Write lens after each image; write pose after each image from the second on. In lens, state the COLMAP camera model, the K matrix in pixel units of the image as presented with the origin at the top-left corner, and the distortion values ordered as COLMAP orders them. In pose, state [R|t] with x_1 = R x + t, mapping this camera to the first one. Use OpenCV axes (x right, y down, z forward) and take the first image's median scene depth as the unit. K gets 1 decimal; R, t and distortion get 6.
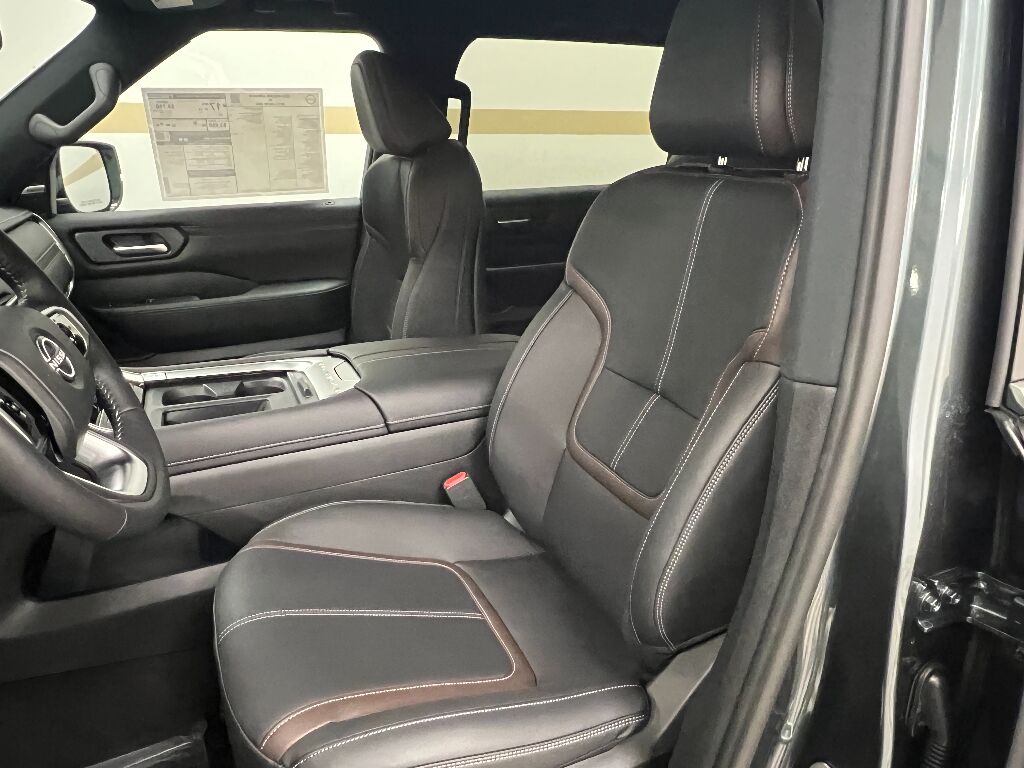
lens RADIAL K [[692.9, 0, 512.0], [0, 692.9, 384.0], [0, 0, 1]] dist [-0.001281, -0.001711]
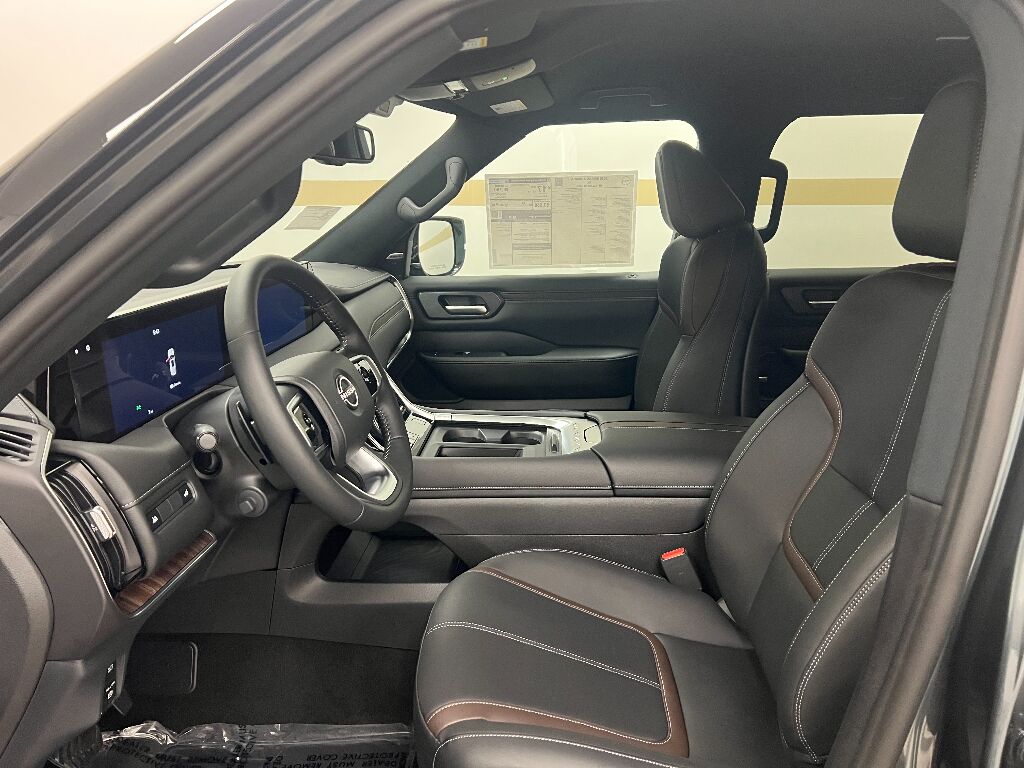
lens RADIAL K [[718.0, 0, 512.0], [0, 718.0, 384.0], [0, 0, 1]] dist [0.073055, -0.002610]
pose [[0.898768, 0.106888, -0.425196, 0.109440], [-0.148735, 0.986648, -0.066363, -0.002095], [0.412425, 0.122887, 0.902665, -0.078175]]
